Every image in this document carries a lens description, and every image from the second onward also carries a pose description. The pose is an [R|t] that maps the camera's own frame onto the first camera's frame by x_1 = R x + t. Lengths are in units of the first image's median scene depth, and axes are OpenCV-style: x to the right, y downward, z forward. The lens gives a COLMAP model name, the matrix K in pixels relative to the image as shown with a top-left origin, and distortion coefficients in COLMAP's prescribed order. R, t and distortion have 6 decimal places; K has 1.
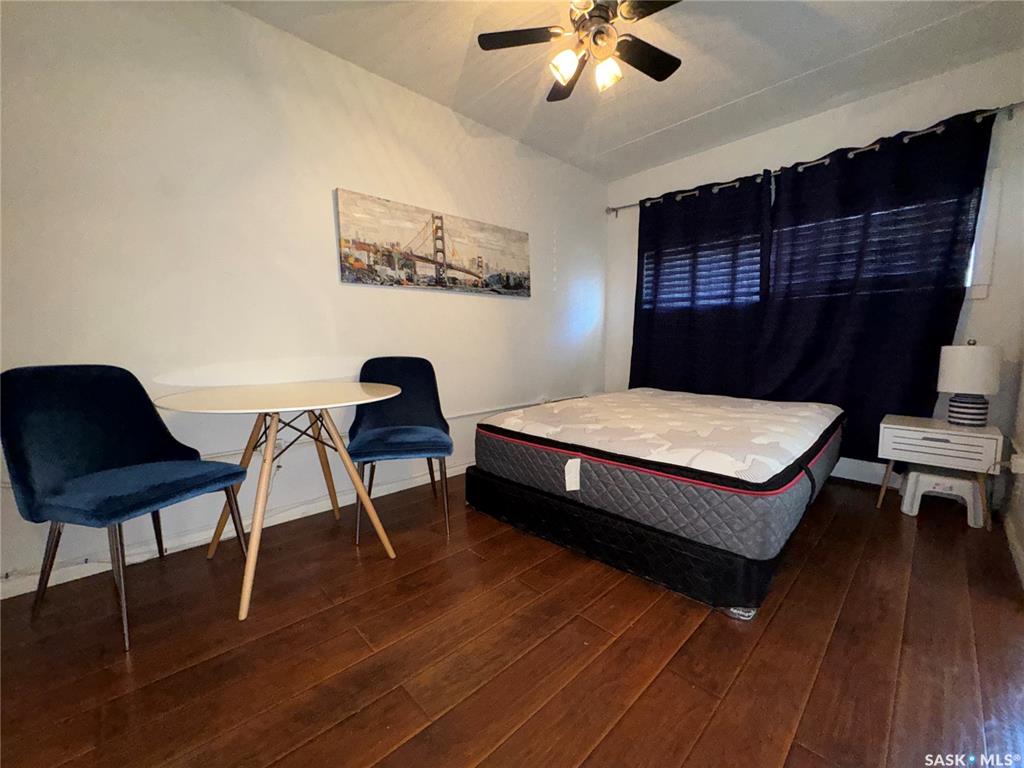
lens RADIAL K [[406.9, 0, 512.6], [0, 406.9, 383.8], [0, 0, 1]] dist [0.000562, 0.000058]
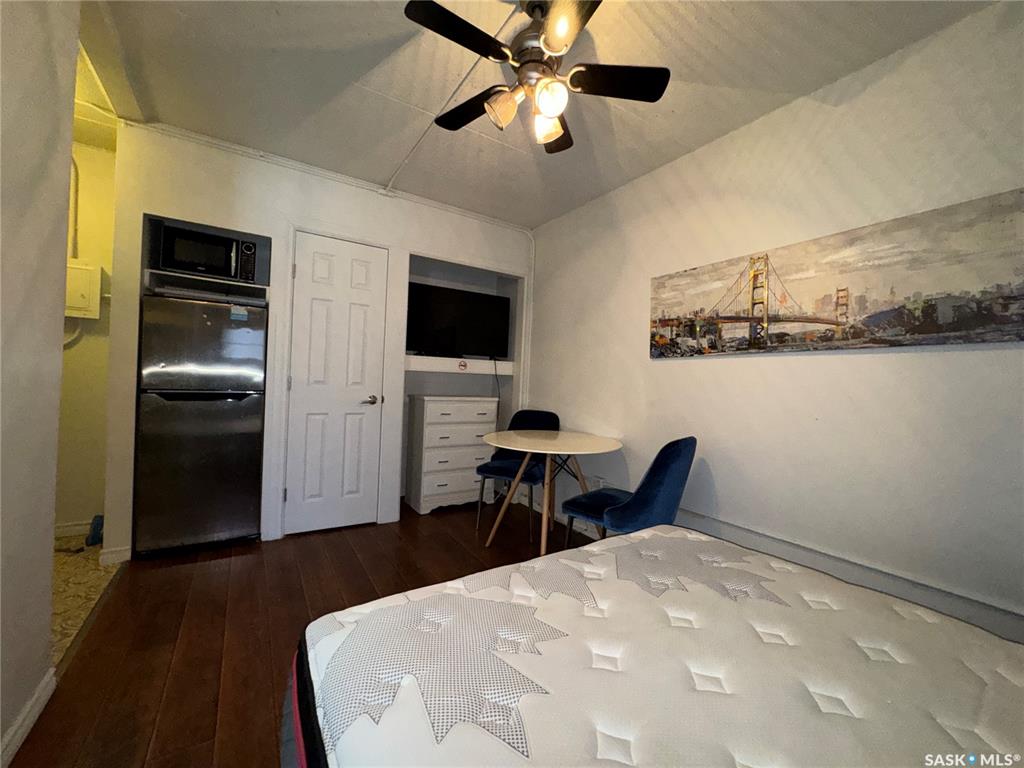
lens RADIAL K [[406.9, 0, 513.8], [0, 406.9, 384.9], [0, 0, 1]] dist [0.000562, 0.000058]
pose [[-0.195985, 0.001650, -0.980606, 0.666214], [-0.149817, 0.988208, 0.031605, -0.140214], [0.969095, 0.153105, -0.193426, 0.768137]]
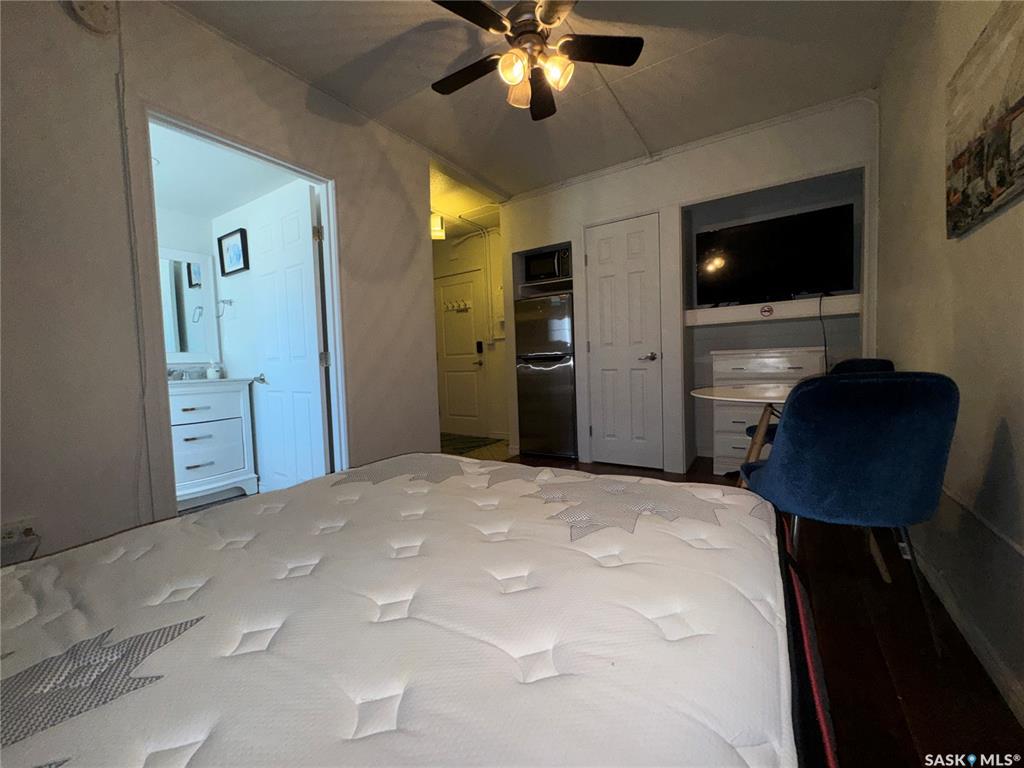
lens RADIAL K [[406.9, 0, 512.5], [0, 406.9, 383.1], [0, 0, 1]] dist [0.000562, 0.000058]
pose [[-0.972655, 0.050297, -0.226742, 0.316602], [0.013196, 0.986660, 0.162260, -0.130007], [0.231878, 0.154830, -0.960344, 1.298847]]
